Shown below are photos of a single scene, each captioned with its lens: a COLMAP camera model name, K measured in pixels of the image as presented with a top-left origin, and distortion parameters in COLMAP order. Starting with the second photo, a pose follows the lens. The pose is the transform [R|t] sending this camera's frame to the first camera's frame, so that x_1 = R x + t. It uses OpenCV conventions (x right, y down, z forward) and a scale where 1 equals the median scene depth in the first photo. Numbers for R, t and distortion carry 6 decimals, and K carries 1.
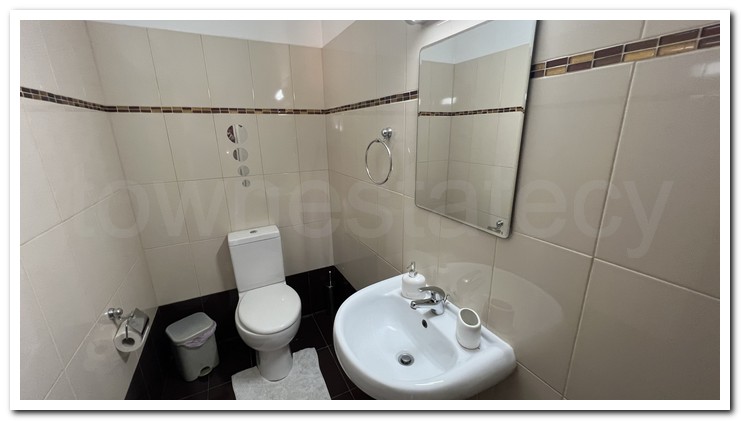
lens RADIAL K [[280.9, 0, 368.8], [0, 280.9, 210.2], [0, 0, 1]] dist [-0.000960, 0.000174]
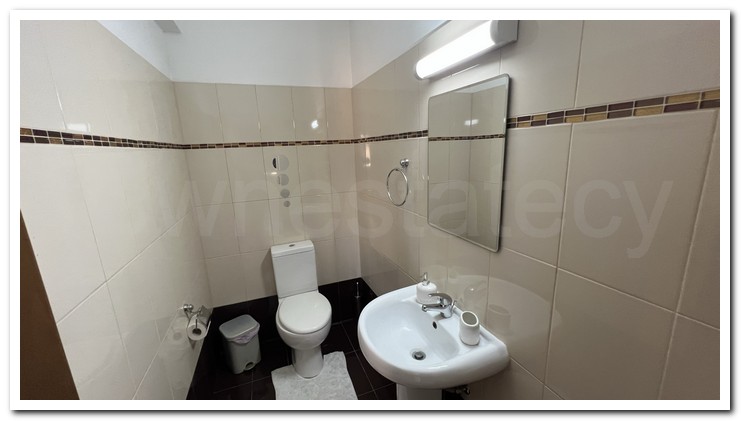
lens RADIAL K [[280.9, 0, 368.8], [0, 280.9, 210.2], [0, 0, 1]] dist [-0.000960, 0.000174]
pose [[0.994411, -0.001041, -0.105573, 0.040297], [-0.004931, 0.998402, -0.056295, -0.007625], [0.105463, 0.056501, 0.992817, -0.186584]]
